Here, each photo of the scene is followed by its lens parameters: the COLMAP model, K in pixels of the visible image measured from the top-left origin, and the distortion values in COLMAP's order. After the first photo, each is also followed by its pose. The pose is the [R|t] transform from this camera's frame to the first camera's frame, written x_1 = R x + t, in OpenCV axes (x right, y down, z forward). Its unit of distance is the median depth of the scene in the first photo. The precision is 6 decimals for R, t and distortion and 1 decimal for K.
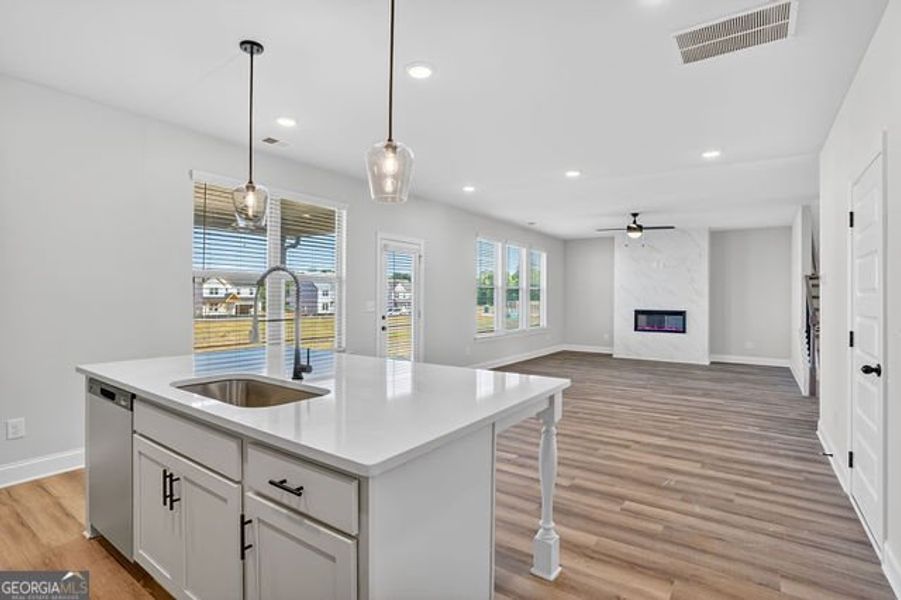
lens RADIAL K [[442.0, 0, 448.9], [0, 442.0, 296.4], [0, 0, 1]] dist [-0.060798, 0.019113]
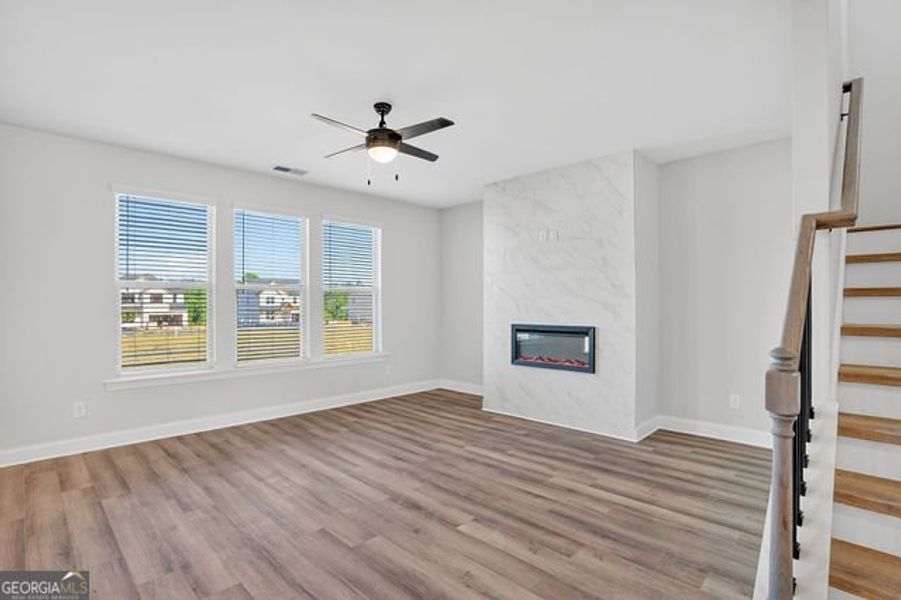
lens RADIAL K [[442.0, 0, 454.0], [0, 442.0, 300.3], [0, 0, 1]] dist [-0.060798, 0.019113]
pose [[0.987647, -0.011220, -0.156292, 1.282639], [0.010021, 0.999914, -0.008459, 0.016283], [0.156373, 0.006788, 0.987675, 1.349395]]
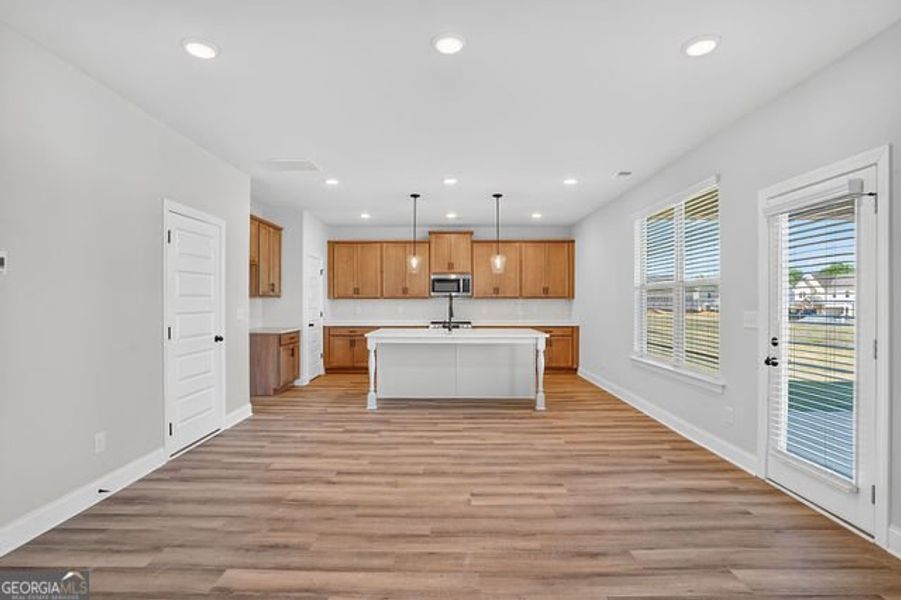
lens RADIAL K [[442.0, 0, 443.6], [0, 442.0, 302.2], [0, 0, 1]] dist [-0.060798, 0.019113]
pose [[-0.824131, -0.008641, -0.566334, 0.867667], [-0.004785, 0.999954, -0.008294, 0.011625], [0.566379, -0.004125, -0.824134, 2.164172]]
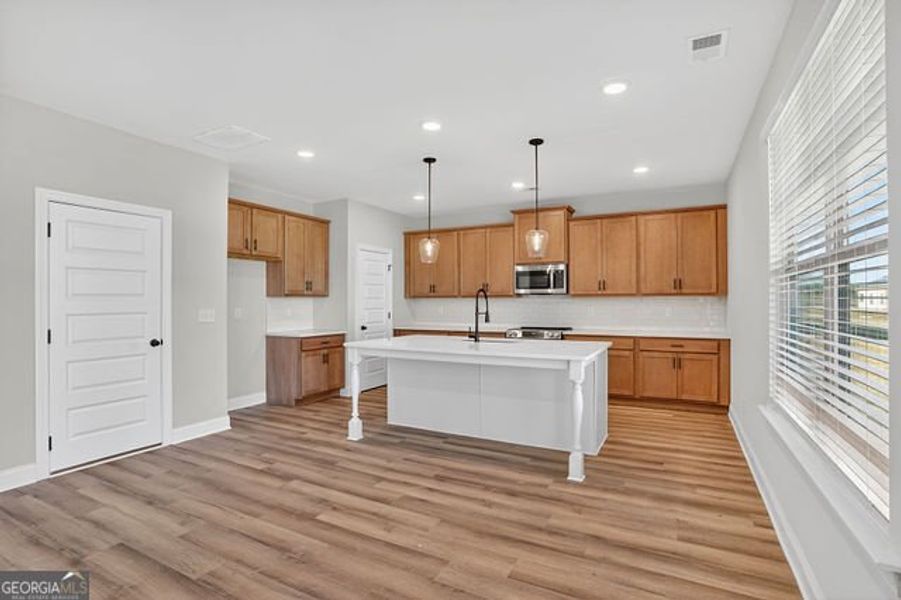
lens RADIAL K [[442.0, 0, 447.9], [0, 442.0, 300.8], [0, 0, 1]] dist [-0.060798, 0.019113]
pose [[-0.991568, -0.007501, -0.129372, 0.040659], [-0.006586, 0.999950, -0.007503, 0.003506], [0.129422, -0.006588, -0.991568, 1.949194]]
